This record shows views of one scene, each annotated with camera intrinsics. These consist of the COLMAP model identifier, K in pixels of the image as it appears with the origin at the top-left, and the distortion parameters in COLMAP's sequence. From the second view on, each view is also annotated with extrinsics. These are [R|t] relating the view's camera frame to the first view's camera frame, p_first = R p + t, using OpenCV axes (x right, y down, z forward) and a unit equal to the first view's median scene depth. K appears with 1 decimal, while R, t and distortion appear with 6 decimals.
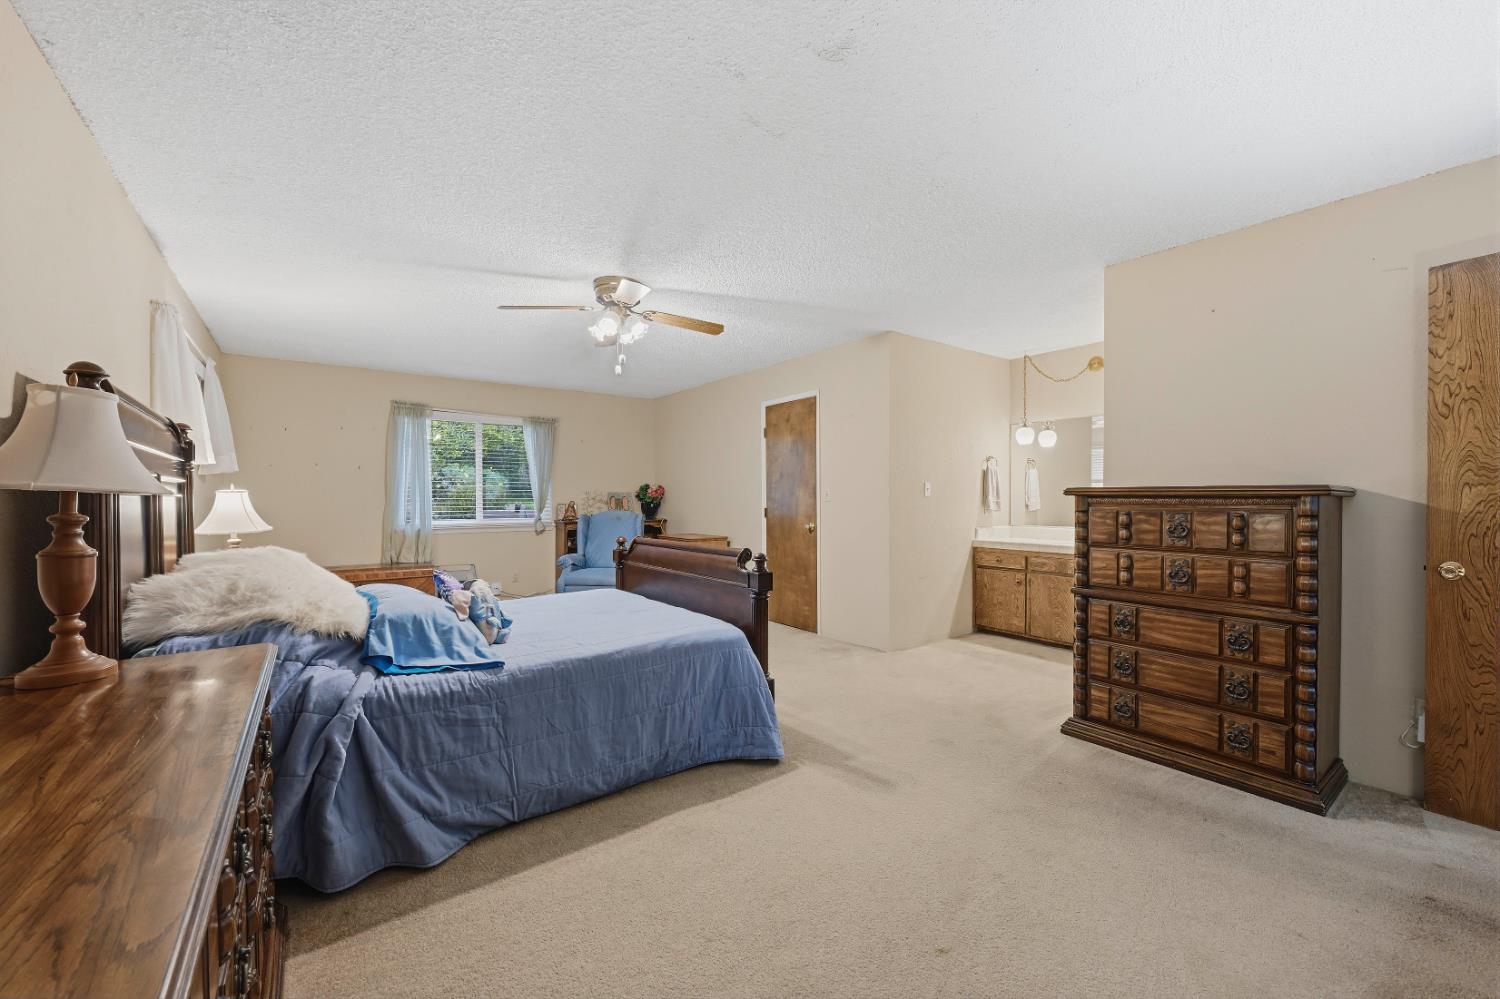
lens RADIAL K [[593.9, 0, 754.1], [0, 593.9, 501.7], [0, 0, 1]] dist [-0.001339, -0.000105]
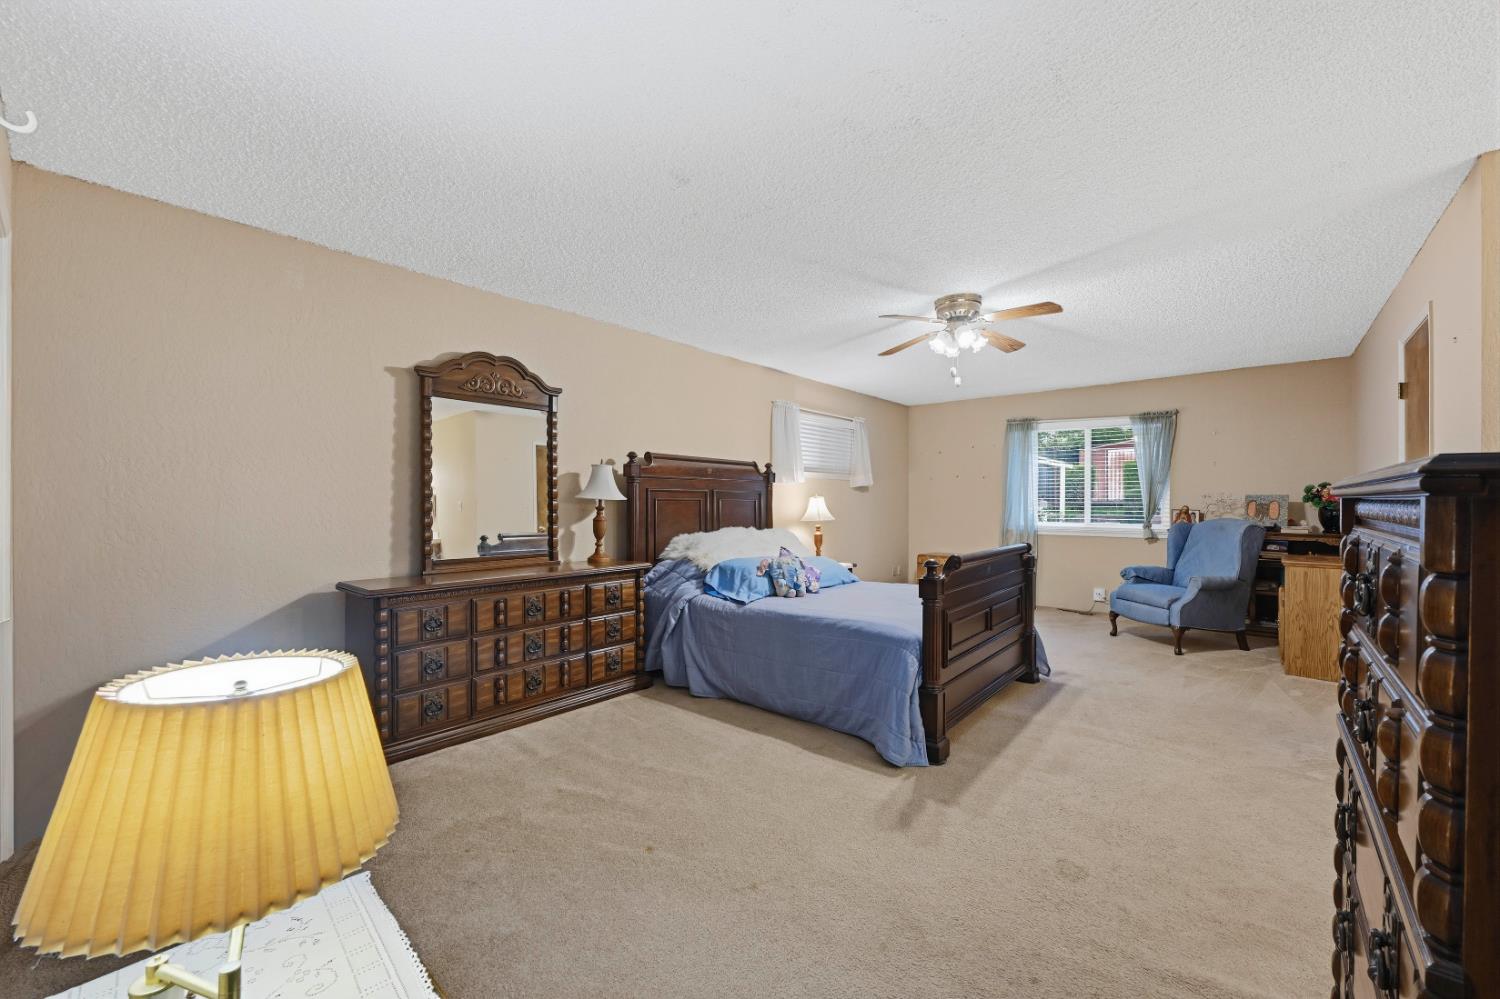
lens RADIAL K [[593.9, 0, 754.1], [0, 593.9, 501.7], [0, 0, 1]] dist [-0.001339, -0.000105]
pose [[0.210414, -0.000126, -0.977612, 1.054567], [-0.006681, 0.999976, -0.001567, -0.003444], [0.977589, 0.006861, 0.210409, 0.606798]]
